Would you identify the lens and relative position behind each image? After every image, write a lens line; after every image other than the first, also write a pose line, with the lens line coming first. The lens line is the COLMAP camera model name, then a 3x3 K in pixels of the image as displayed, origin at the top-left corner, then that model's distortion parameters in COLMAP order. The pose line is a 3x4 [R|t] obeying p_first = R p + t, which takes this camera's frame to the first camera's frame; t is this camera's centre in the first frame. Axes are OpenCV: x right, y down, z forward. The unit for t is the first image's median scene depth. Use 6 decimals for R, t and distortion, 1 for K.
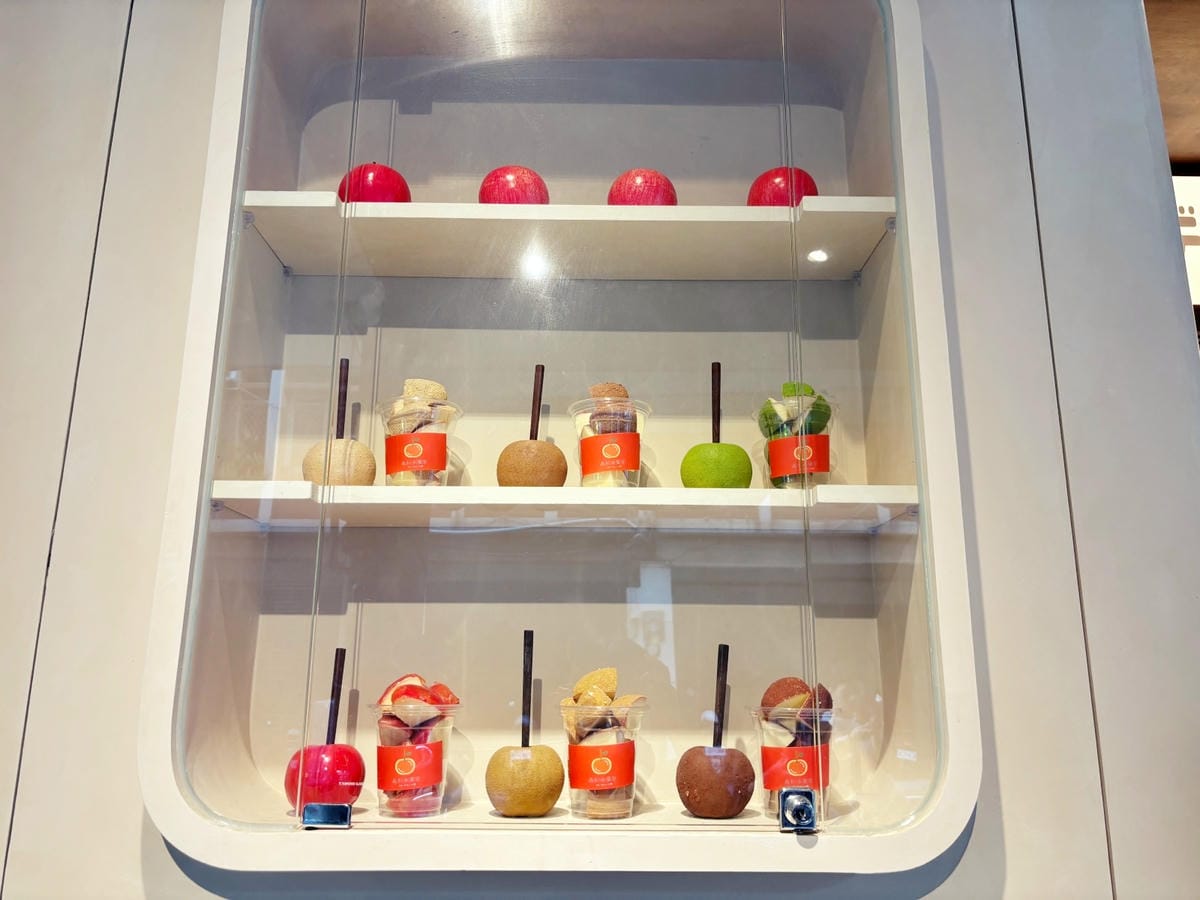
lens RADIAL K [[1042.5, 0, 603.9], [0, 1042.5, 450.8], [0, 0, 1]] dist [0.039290, -0.004013]
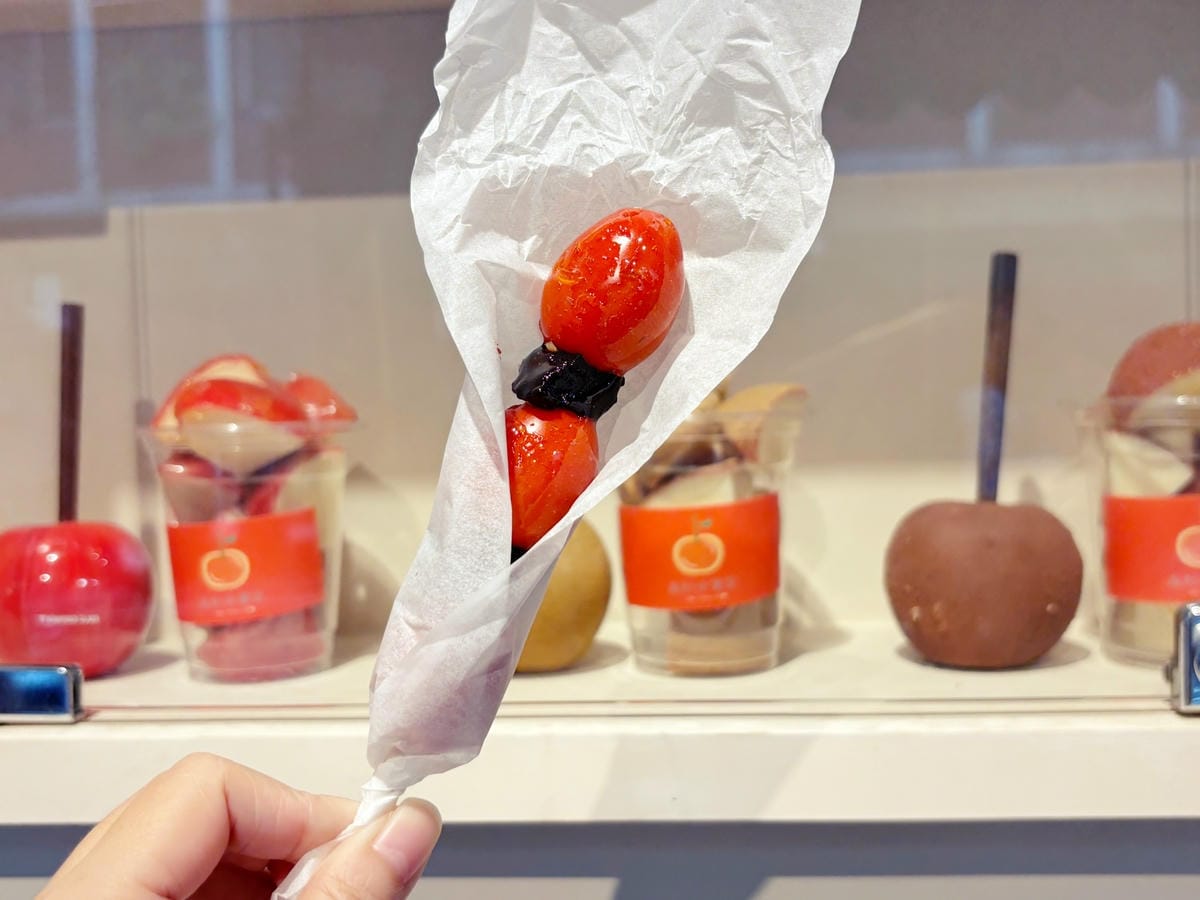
lens RADIAL K [[1259.5, 0, 600.4], [0, 1259.5, 448.5], [0, 0, 1]] dist [-0.002818, 0.000000]
pose [[0.993426, -0.035311, -0.108893, 0.014286], [0.060715, 0.968947, 0.239699, 0.140841], [0.097048, -0.244735, 0.964721, 0.530944]]
